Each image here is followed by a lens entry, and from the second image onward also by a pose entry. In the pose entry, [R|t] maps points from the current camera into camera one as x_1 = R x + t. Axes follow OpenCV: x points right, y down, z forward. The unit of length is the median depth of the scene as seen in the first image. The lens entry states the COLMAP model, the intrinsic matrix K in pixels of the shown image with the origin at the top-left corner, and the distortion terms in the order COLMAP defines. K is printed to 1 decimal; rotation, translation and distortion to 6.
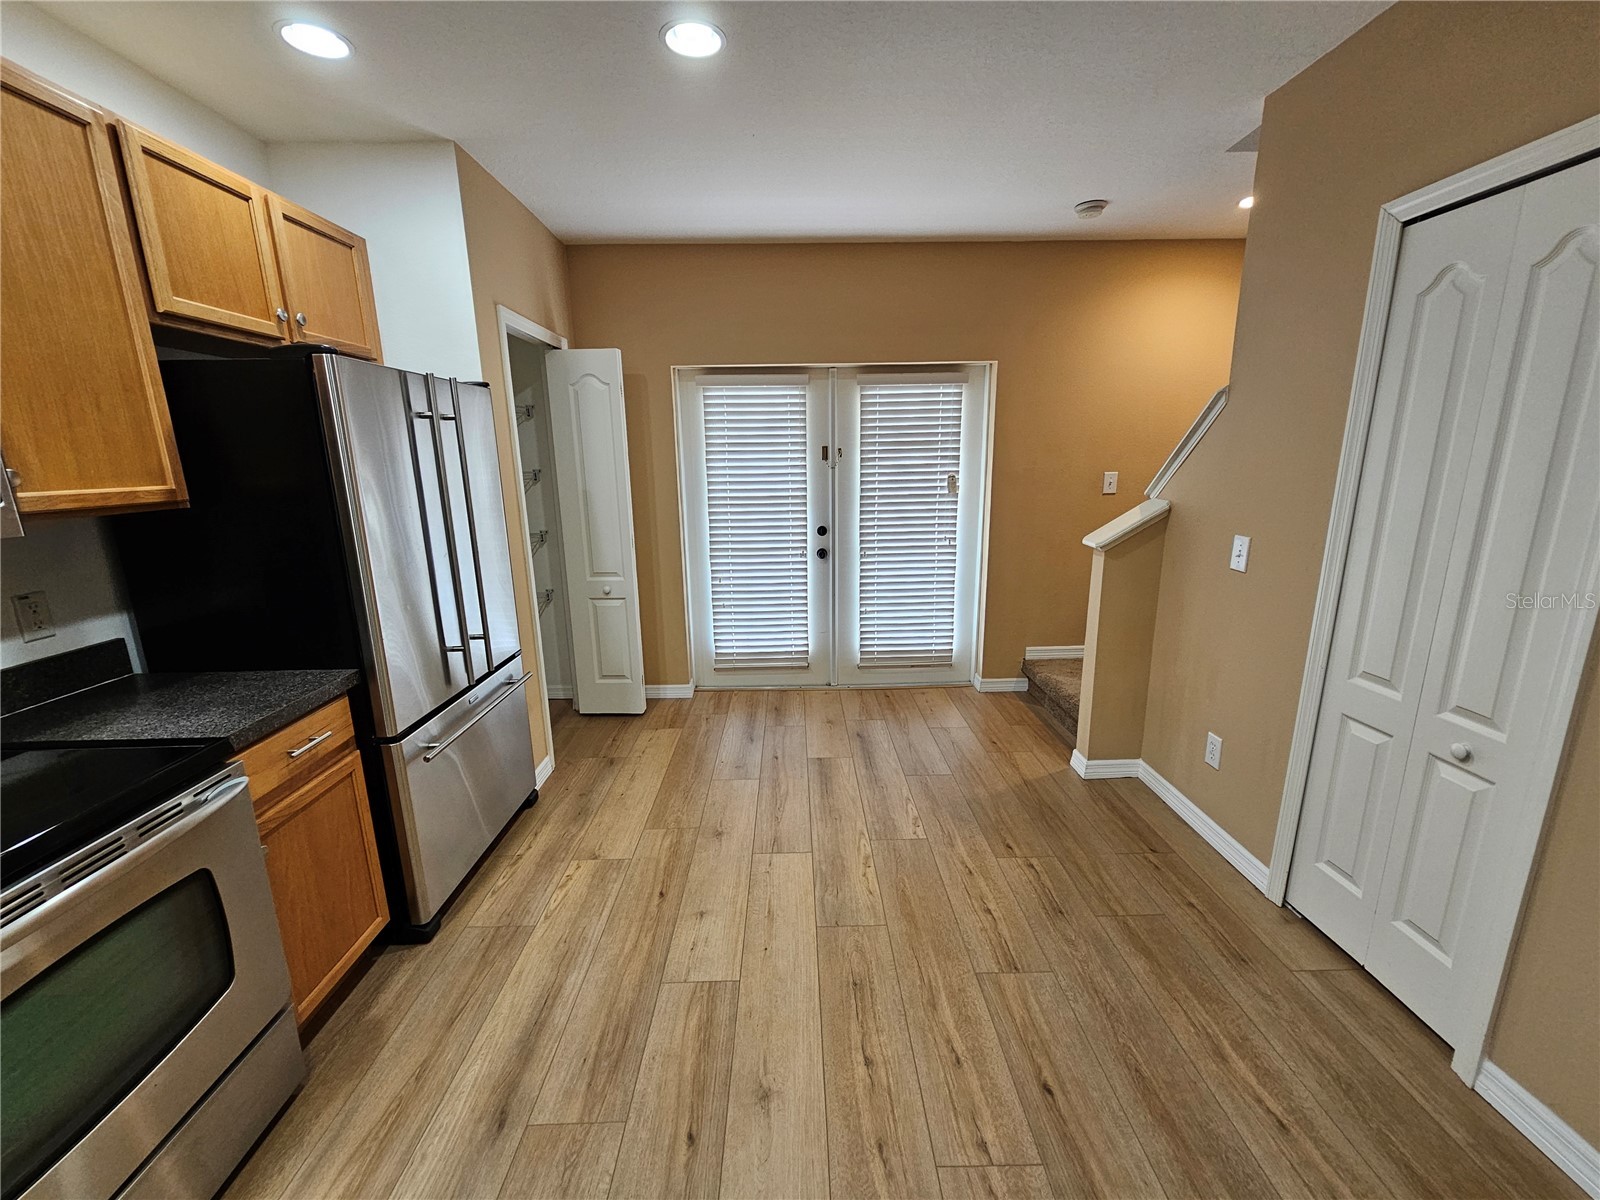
lens RADIAL K [[659.6, 0, 802.4], [0, 659.6, 608.7], [0, 0, 1]] dist [-0.001745, -0.000445]
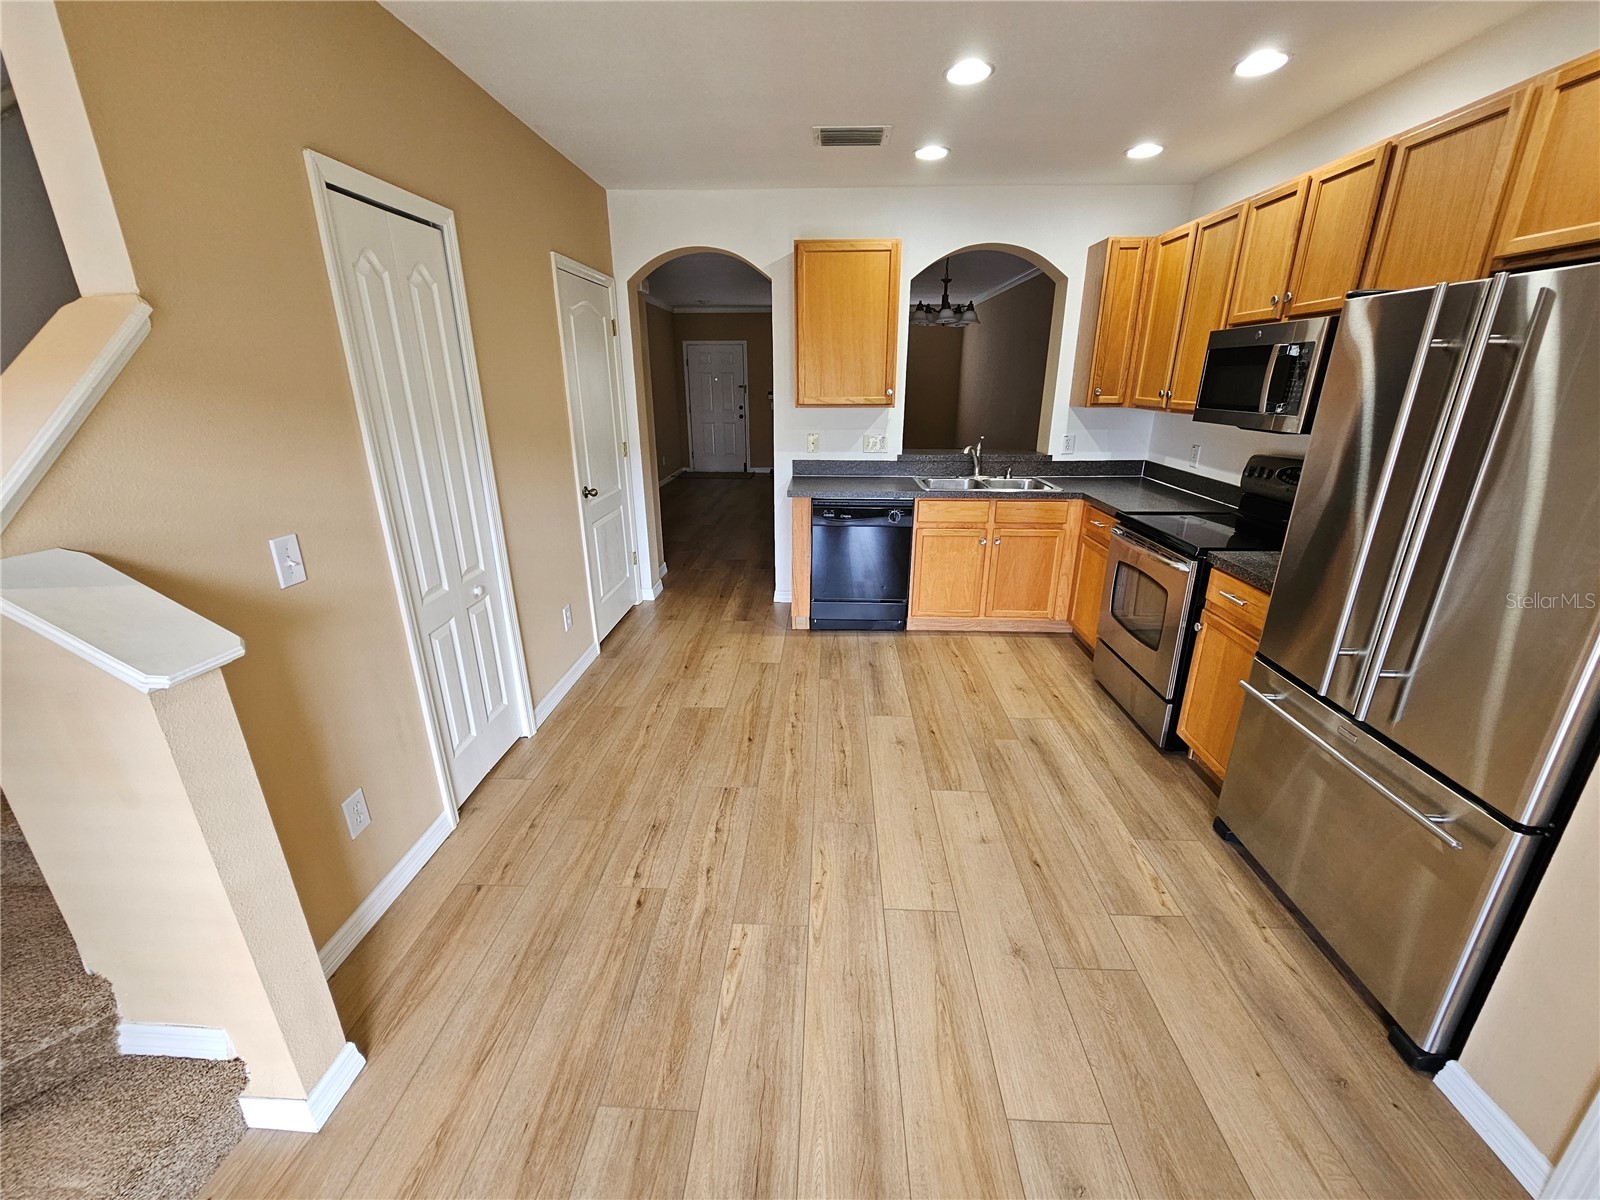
lens RADIAL K [[657.6, 0, 798.2], [0, 657.6, 606.9], [0, 0, 1]] dist [-0.000588, -0.000489]
pose [[-0.997637, -0.007103, 0.068330, 0.067772], [0.030658, 0.844068, 0.535360, -0.383188], [-0.061478, 0.536190, -0.841856, 1.512049]]
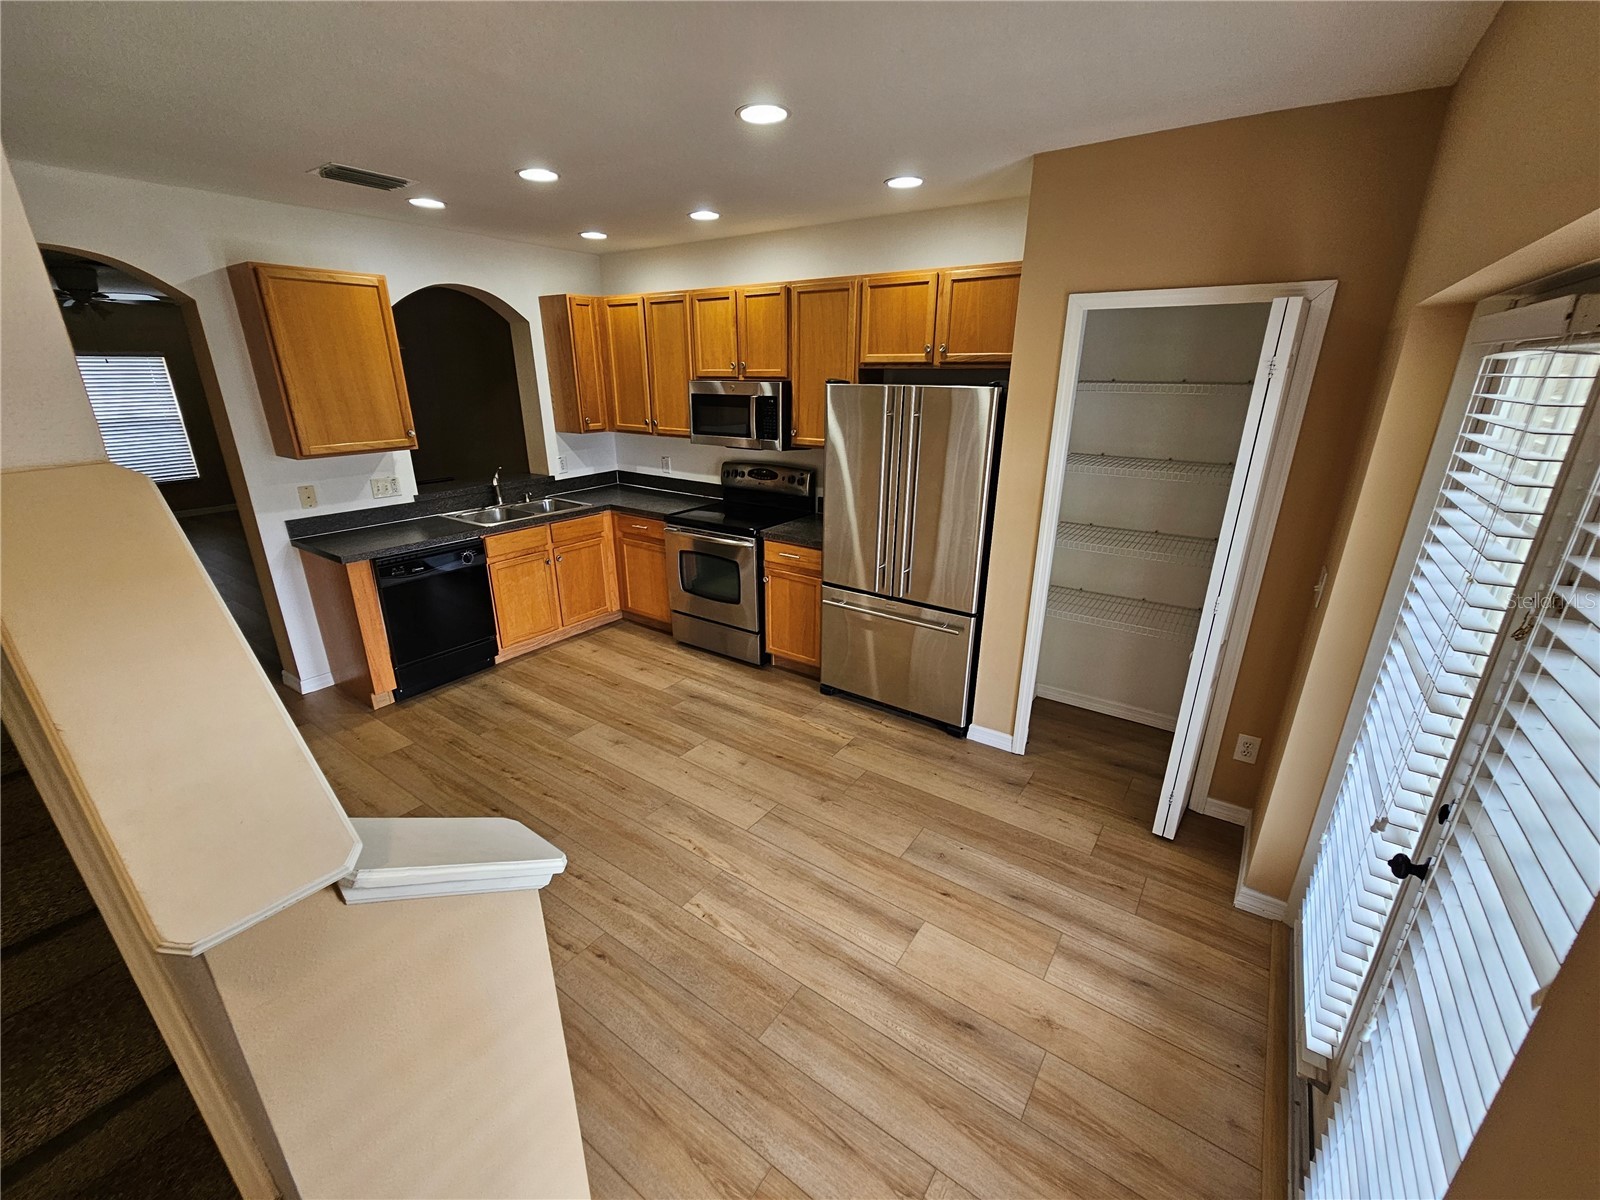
lens RADIAL K [[660.4, 0, 799.6], [0, 660.4, 609.4], [0, 0, 1]] dist [-0.001441, -0.000955]
pose [[-0.592603, 0.286849, -0.752689, 0.693818], [-0.178525, 0.864430, 0.469989, -0.486980], [0.785462, 0.412890, -0.461054, 1.448252]]
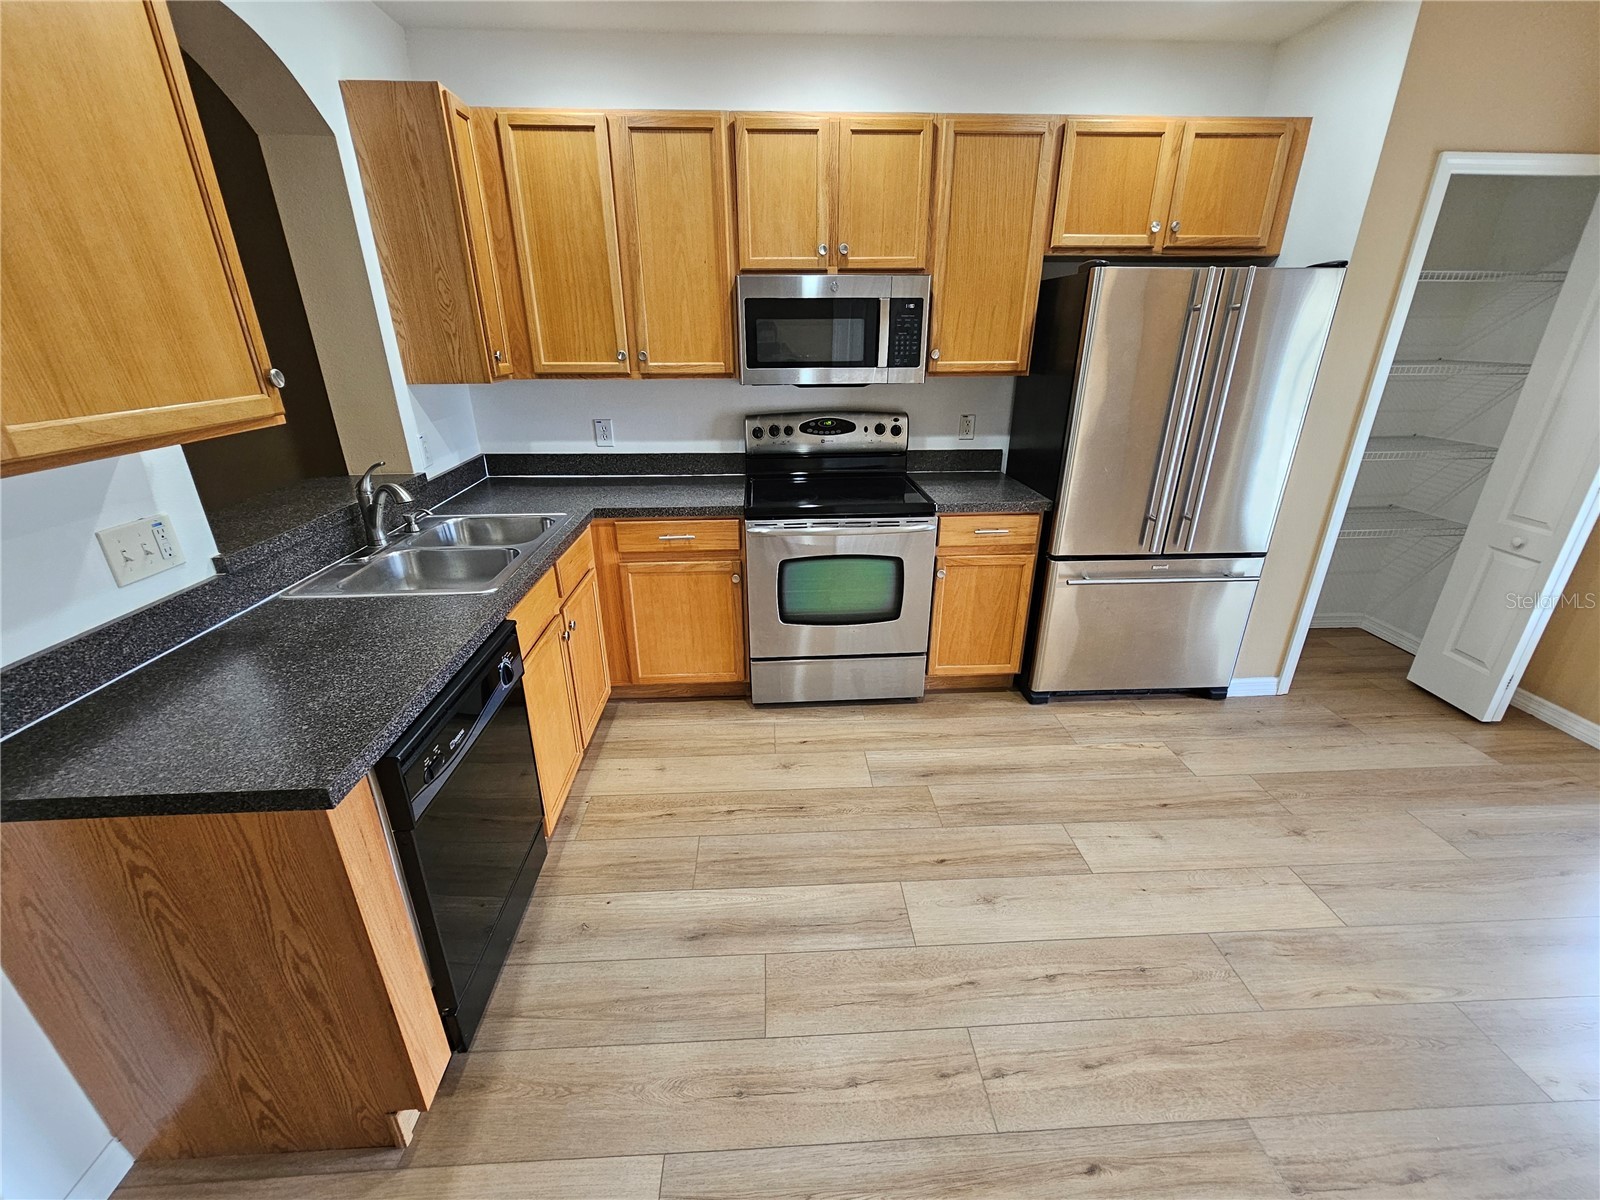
lens RADIAL K [[660.4, 0, 799.6], [0, 660.4, 609.4], [0, 0, 1]] dist [-0.001441, -0.000955]
pose [[0.032768, 0.399177, -0.916288, 0.535472], [-0.224839, 0.896226, 0.382396, -0.091533], [0.973845, 0.193487, 0.119118, 0.253859]]
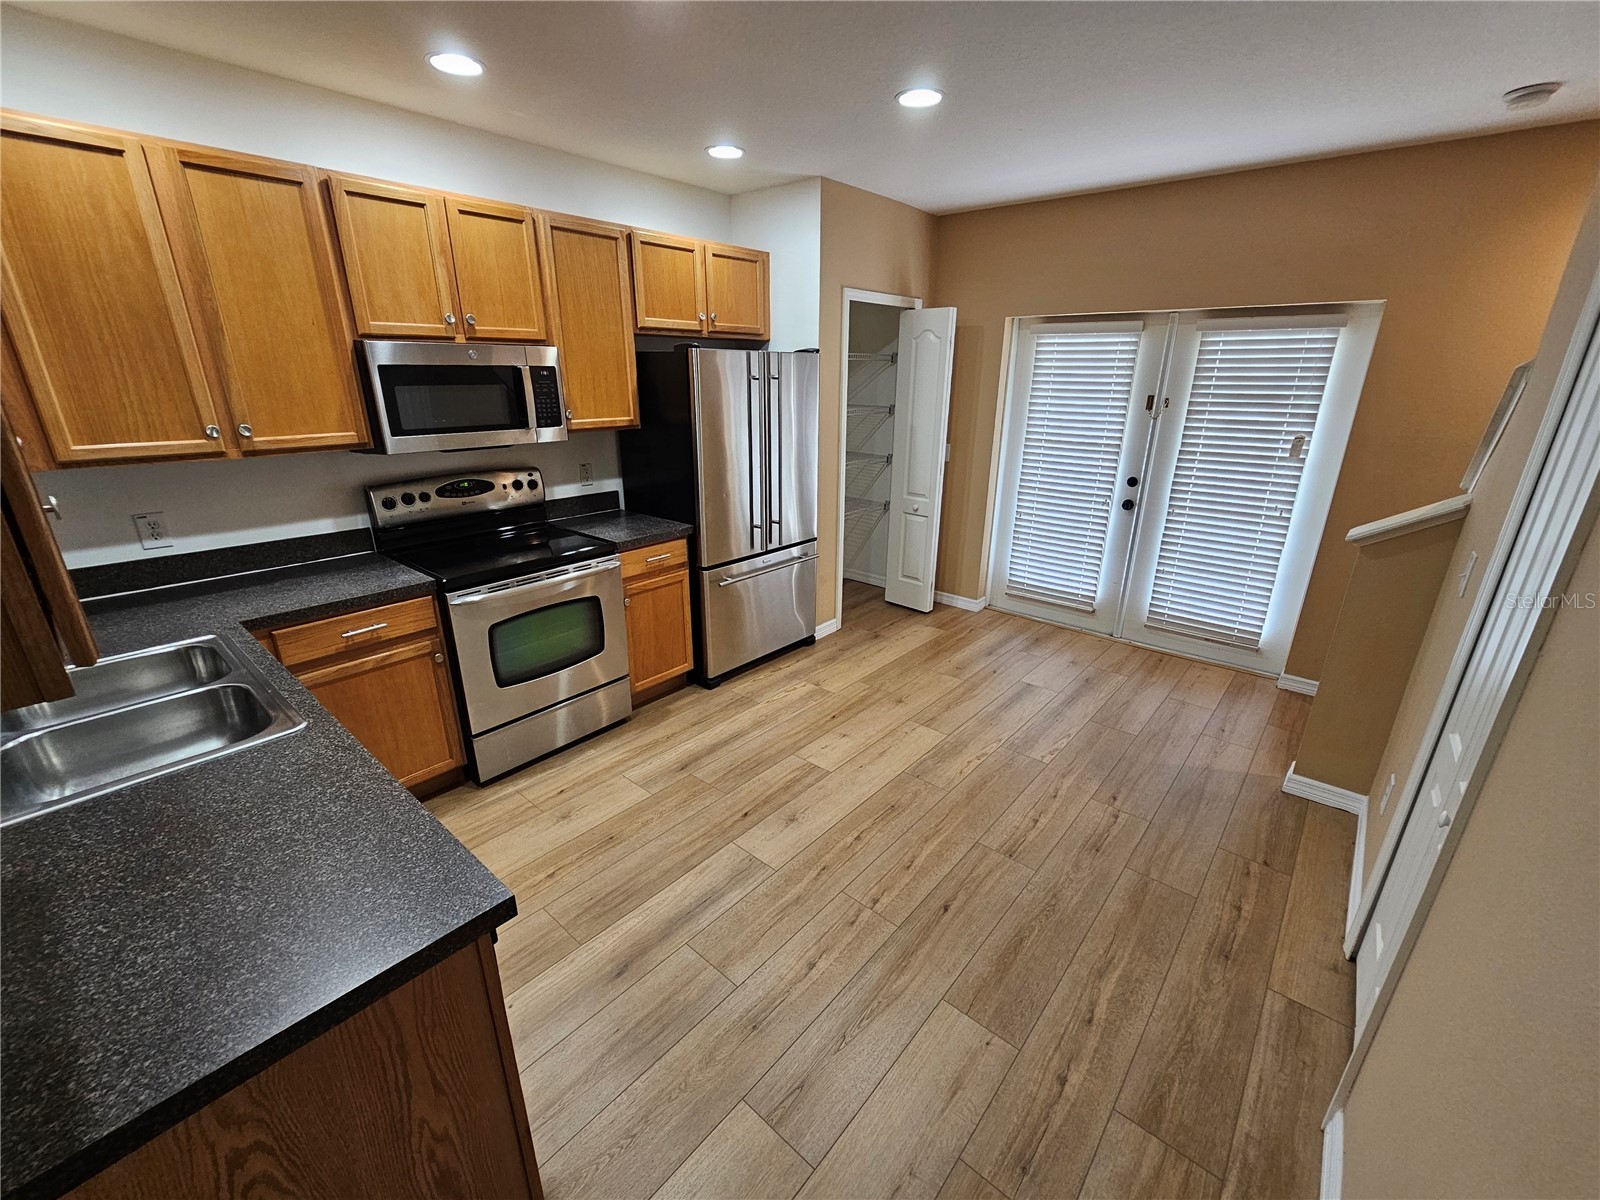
lens RADIAL K [[659.6, 0, 802.4], [0, 659.6, 608.7], [0, 0, 1]] dist [-0.001745, -0.000445]
pose [[0.746089, 0.244640, -0.619275, 0.538528], [-0.168864, 0.969171, 0.179420, -0.046049], [0.644077, -0.029291, 0.764399, -0.144148]]
